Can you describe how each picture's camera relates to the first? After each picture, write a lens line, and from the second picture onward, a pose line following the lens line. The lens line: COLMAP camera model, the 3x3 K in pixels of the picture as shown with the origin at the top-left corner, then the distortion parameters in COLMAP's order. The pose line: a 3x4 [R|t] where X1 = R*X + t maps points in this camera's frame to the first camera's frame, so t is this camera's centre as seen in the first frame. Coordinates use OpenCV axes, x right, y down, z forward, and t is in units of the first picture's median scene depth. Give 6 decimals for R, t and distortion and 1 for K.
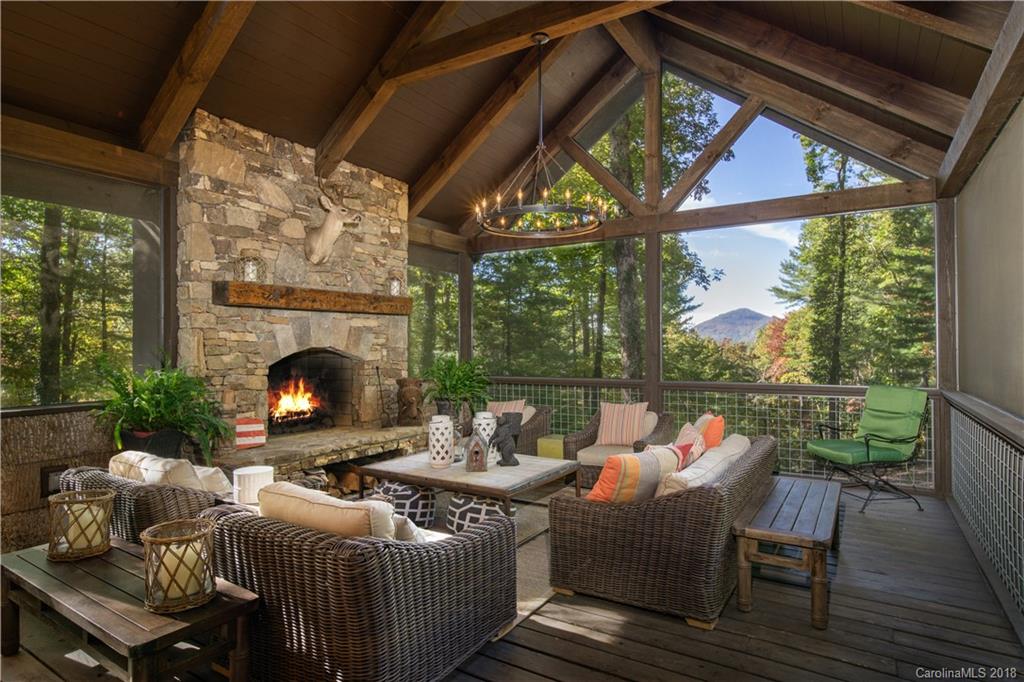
lens RADIAL K [[557.4, 0, 512.0], [0, 557.4, 341.0], [0, 0, 1]] dist [-0.000887, 0.000047]
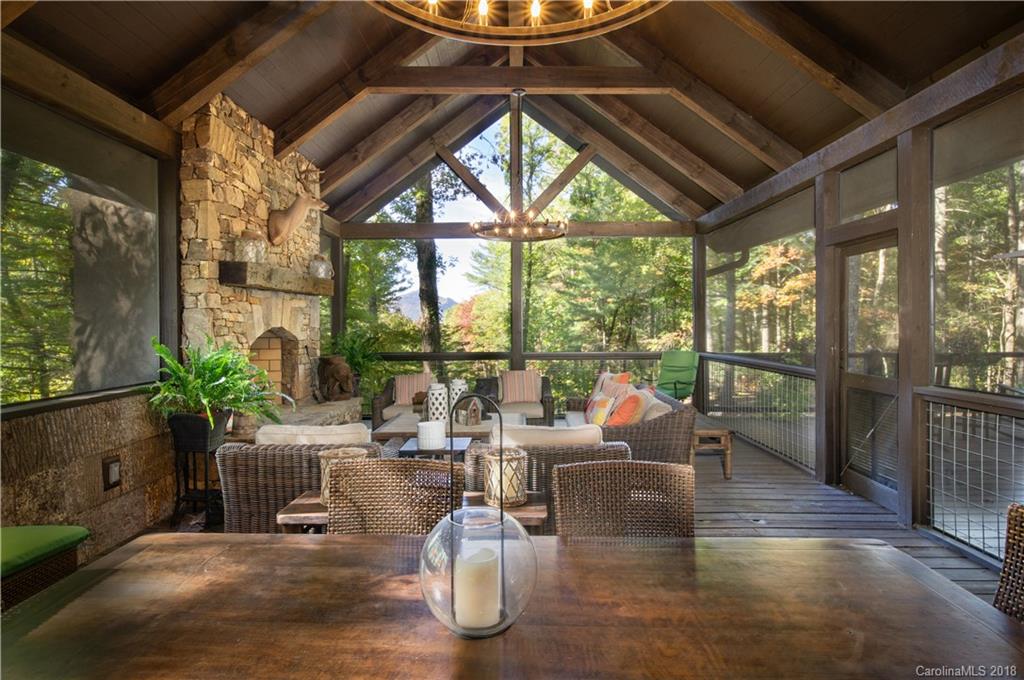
lens RADIAL K [[558.7, 0, 511.5], [0, 558.7, 327.2], [0, 0, 1]] dist [0.001109, 0.000037]
pose [[0.851500, -0.002516, 0.524348, -0.573359], [-0.004418, 0.999919, 0.011973, -0.003697], [-0.524336, -0.012511, 0.851420, -0.104967]]
